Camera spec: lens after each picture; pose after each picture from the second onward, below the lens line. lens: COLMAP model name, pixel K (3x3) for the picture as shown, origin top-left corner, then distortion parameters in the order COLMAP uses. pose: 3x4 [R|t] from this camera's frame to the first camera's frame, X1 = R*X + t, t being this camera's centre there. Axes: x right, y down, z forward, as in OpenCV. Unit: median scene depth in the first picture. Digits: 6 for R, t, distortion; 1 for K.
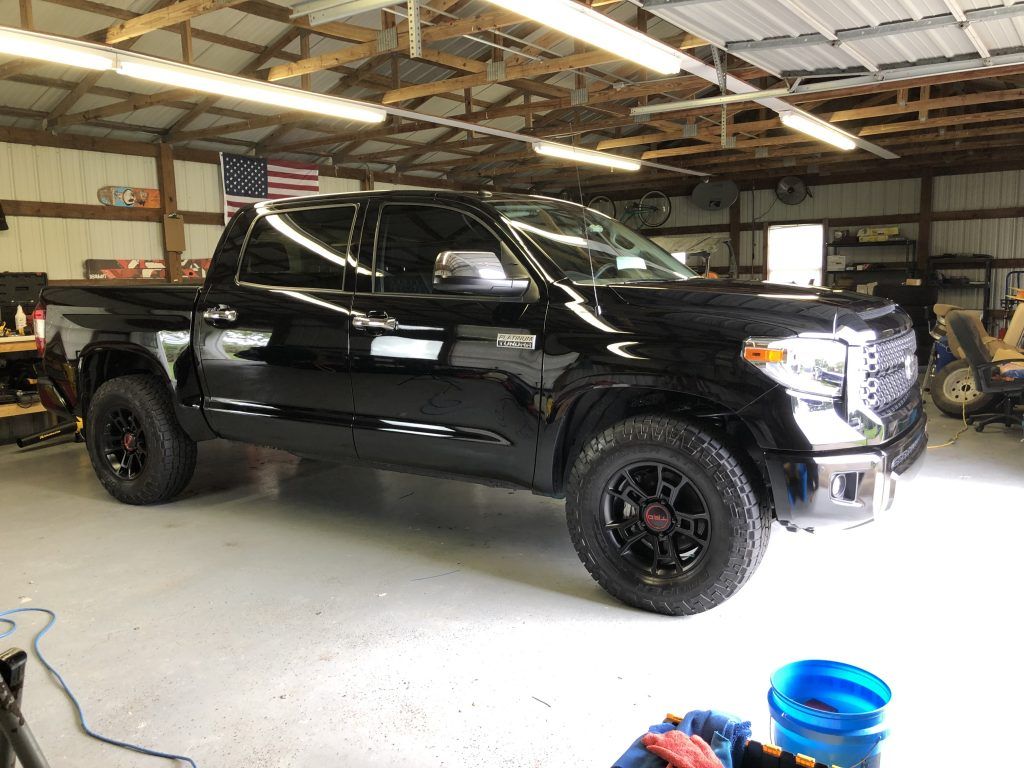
lens RADIAL K [[832.6, 0, 508.9], [0, 832.6, 381.1], [0, 0, 1]] dist [0.026094, -0.007371]
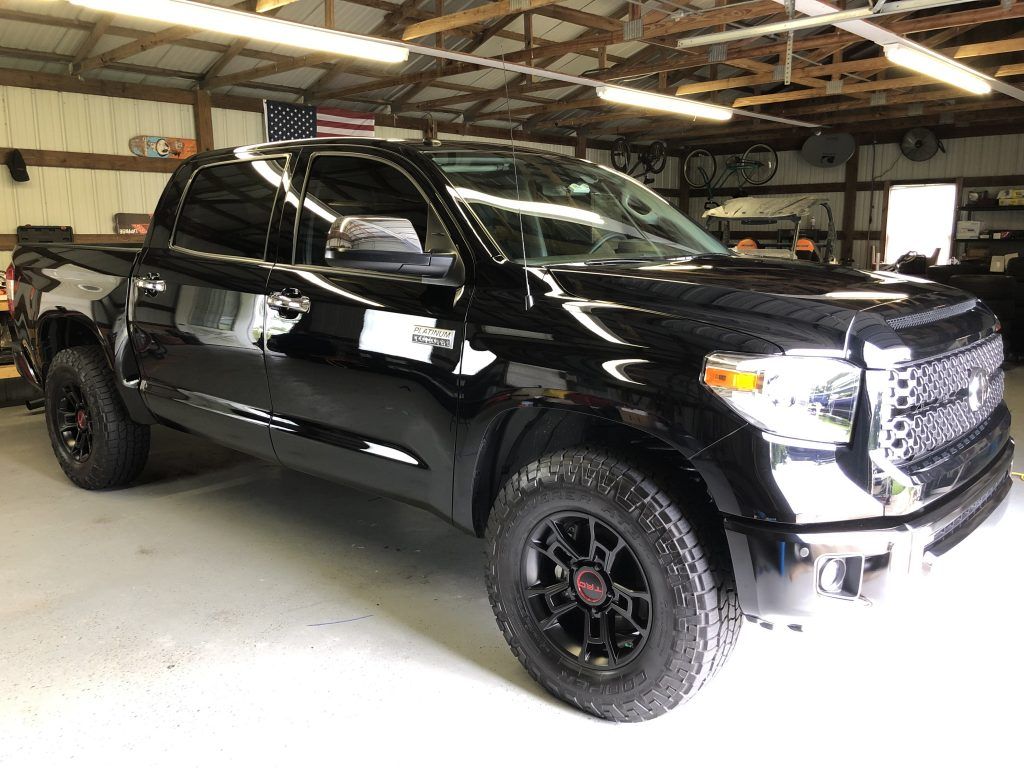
lens RADIAL K [[833.9, 0, 512.0], [0, 833.9, 384.0], [0, 0, 1]] dist [0.009606, 0.009276]
pose [[0.989267, 0.045180, -0.138958, 0.083342], [-0.037471, 0.997636, 0.057604, -0.022622], [0.141233, -0.051779, 0.988621, 0.109941]]
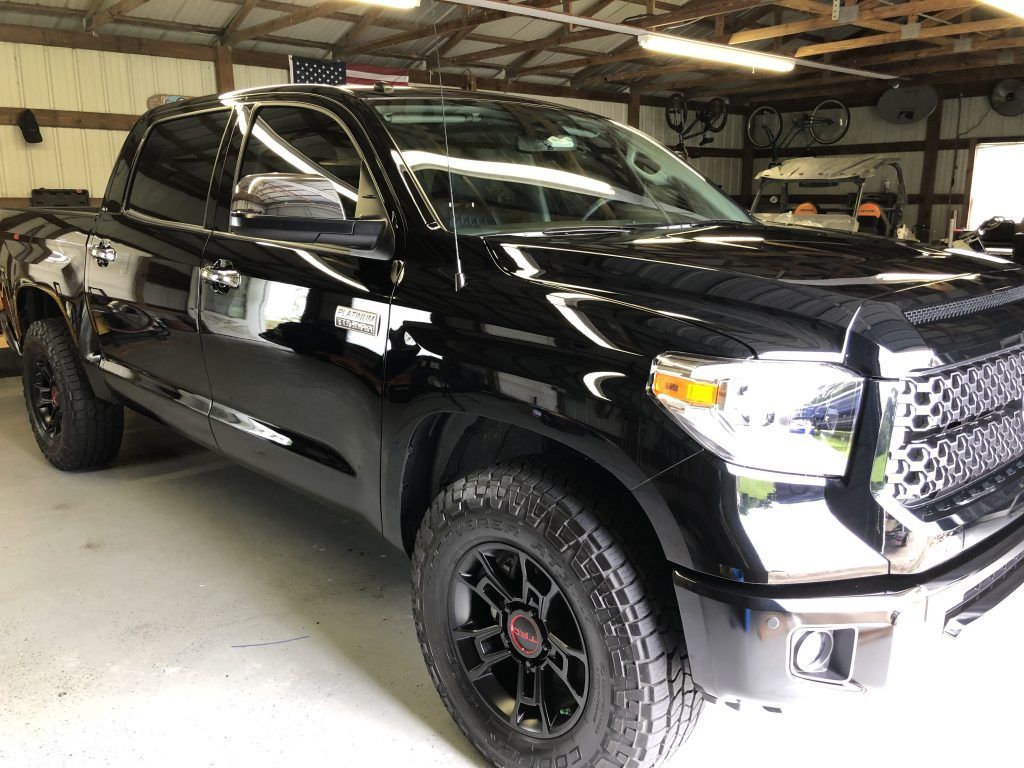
lens RADIAL K [[833.9, 0, 512.0], [0, 833.9, 384.0], [0, 0, 1]] dist [0.009606, 0.009276]
pose [[0.973511, 0.068834, -0.218031, 0.117591], [-0.047338, 0.993624, 0.102329, -0.031243], [0.223684, -0.089297, 0.970562, 0.176142]]
